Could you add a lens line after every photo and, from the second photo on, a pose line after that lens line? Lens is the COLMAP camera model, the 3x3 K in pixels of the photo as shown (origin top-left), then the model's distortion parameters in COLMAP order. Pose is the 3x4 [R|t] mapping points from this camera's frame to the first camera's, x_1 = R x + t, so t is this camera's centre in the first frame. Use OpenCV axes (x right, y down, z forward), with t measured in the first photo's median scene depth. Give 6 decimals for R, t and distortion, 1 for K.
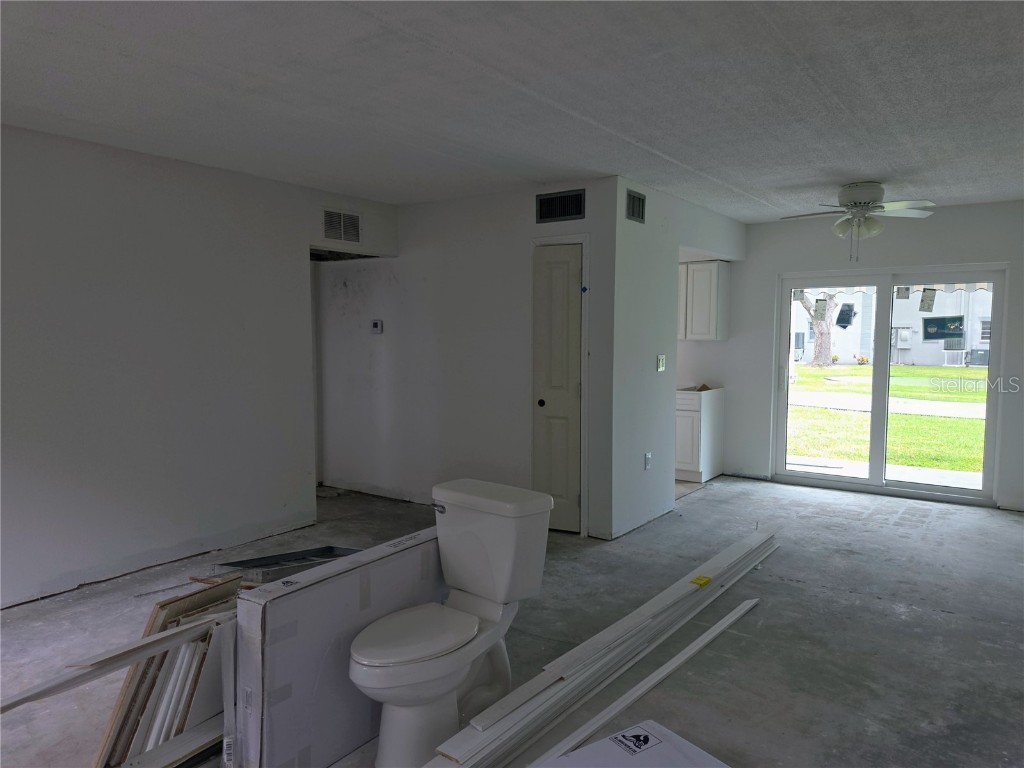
lens RADIAL K [[721.5, 0, 512.0], [0, 721.5, 384.0], [0, 0, 1]] dist [0.003069, 0.001664]
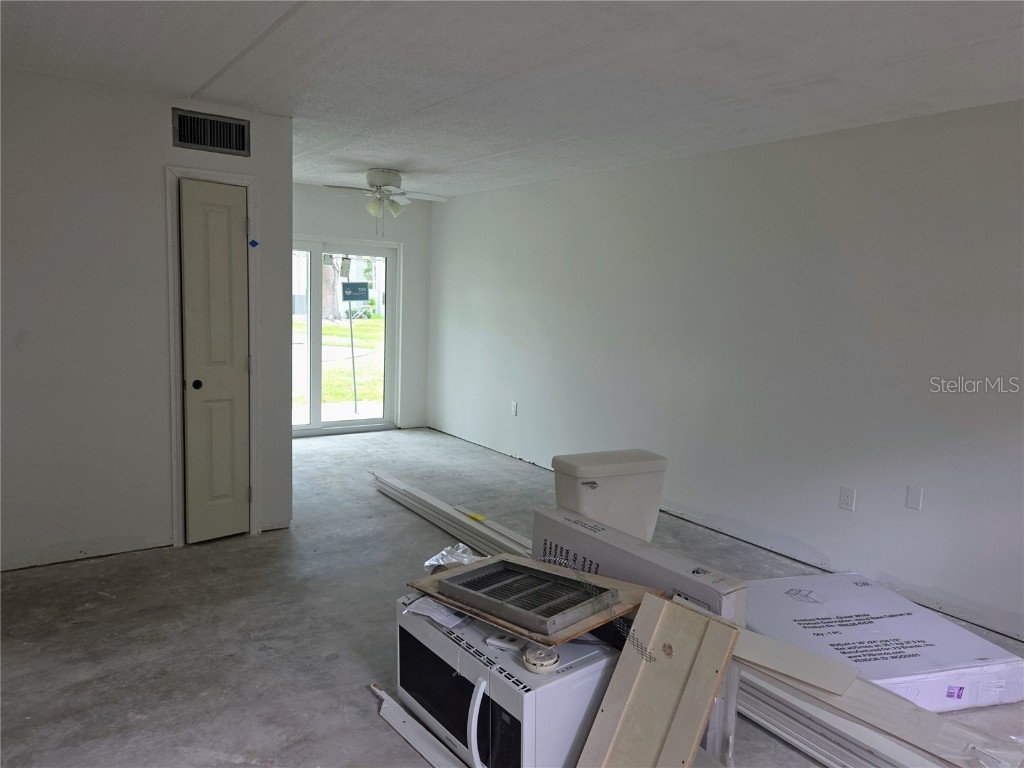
lens RADIAL K [[721.5, 0, 512.0], [0, 721.5, 384.0], [0, 0, 1]] dist [0.003069, 0.001664]
pose [[0.329265, -0.104961, 0.938386, -0.578283], [0.036106, 0.994475, 0.098565, -0.038964], [-0.943547, 0.001427, 0.331236, 0.421388]]
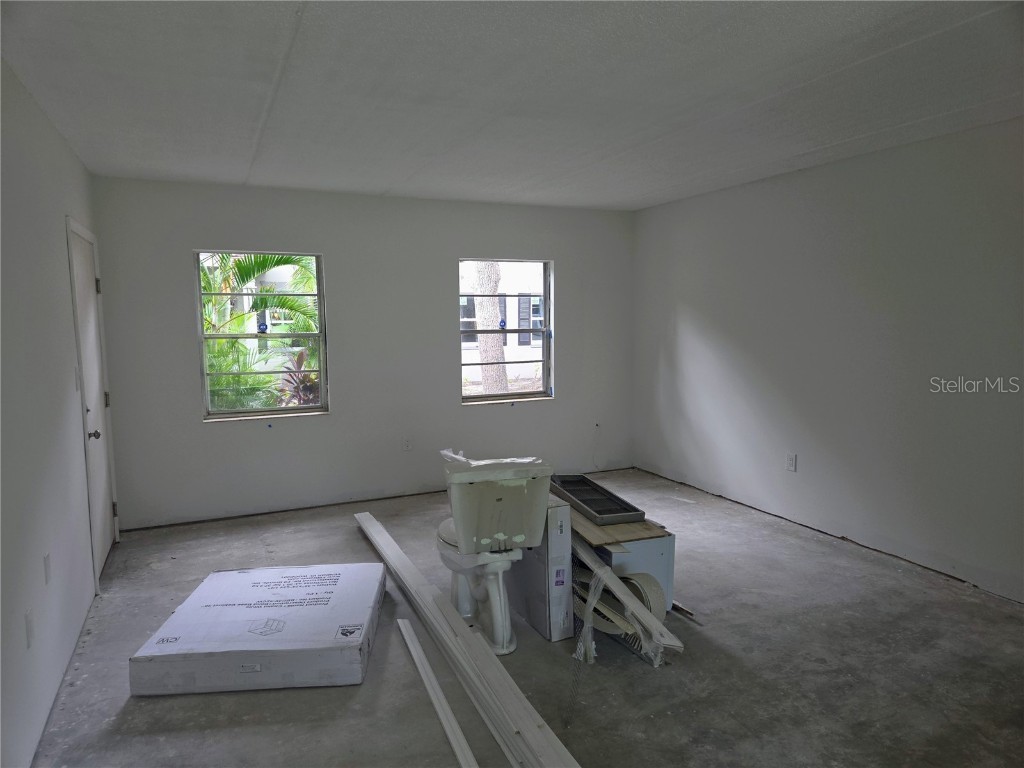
lens RADIAL K [[686.4, 0, 504.0], [0, 686.4, 382.0], [0, 0, 1]] dist [0.074946, -0.065470]
pose [[-0.507614, 0.092170, -0.856640, 0.499505], [-0.059521, 0.988135, 0.141588, -0.078551], [0.859526, 0.122860, -0.496105, 0.835412]]
